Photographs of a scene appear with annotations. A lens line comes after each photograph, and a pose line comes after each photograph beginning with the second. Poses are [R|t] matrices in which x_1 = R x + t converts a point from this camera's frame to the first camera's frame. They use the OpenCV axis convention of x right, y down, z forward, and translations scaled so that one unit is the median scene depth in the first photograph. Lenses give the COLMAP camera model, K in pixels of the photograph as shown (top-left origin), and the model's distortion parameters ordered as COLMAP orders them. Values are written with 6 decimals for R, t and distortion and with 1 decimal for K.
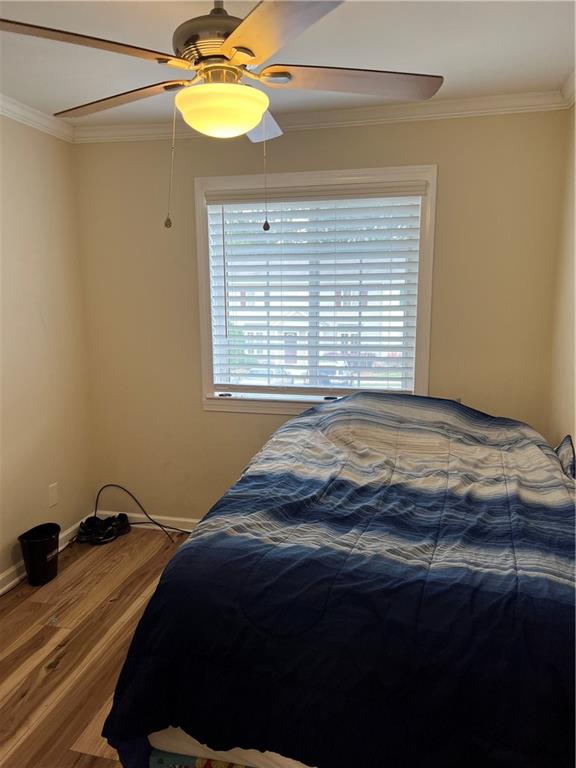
lens RADIAL K [[581.1, 0, 287.8], [0, 581.1, 385.6], [0, 0, 1]] dist [0.063278, -0.072507]
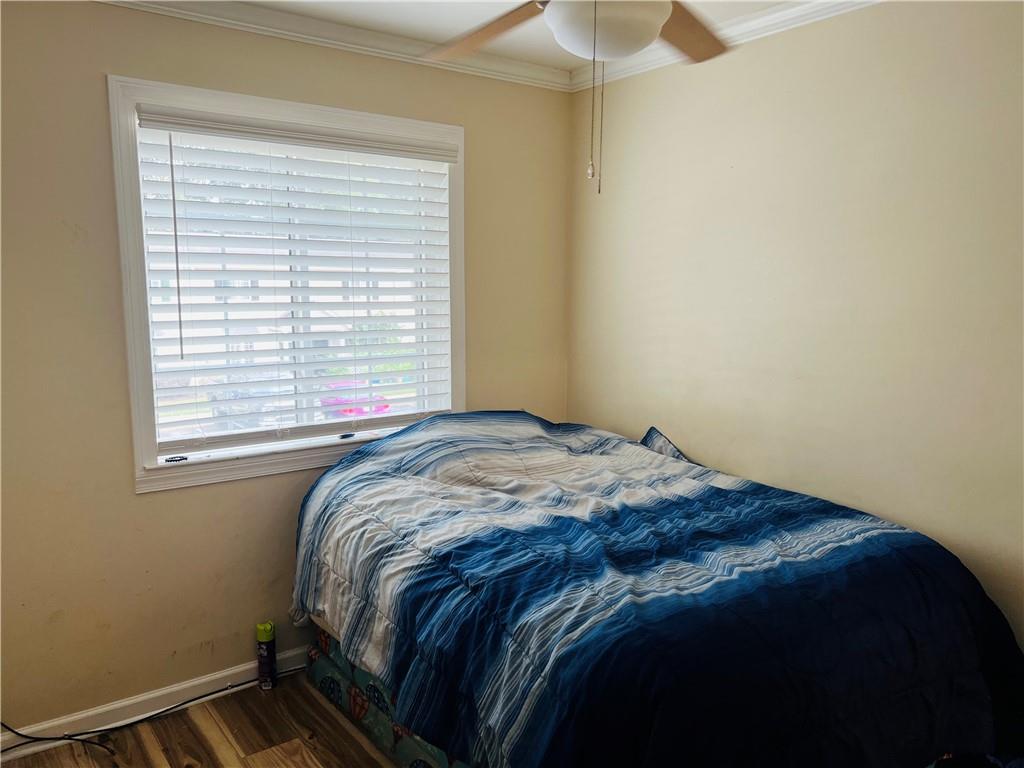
lens RADIAL K [[774.8, 0, 512.2], [0, 774.8, 382.3], [0, 0, 1]] dist [0.063278, -0.072507]
pose [[0.629911, -0.092212, 0.771174, -0.600930], [0.126611, 0.991836, 0.015178, -0.035300], [-0.766278, 0.088078, 0.636444, 0.306436]]
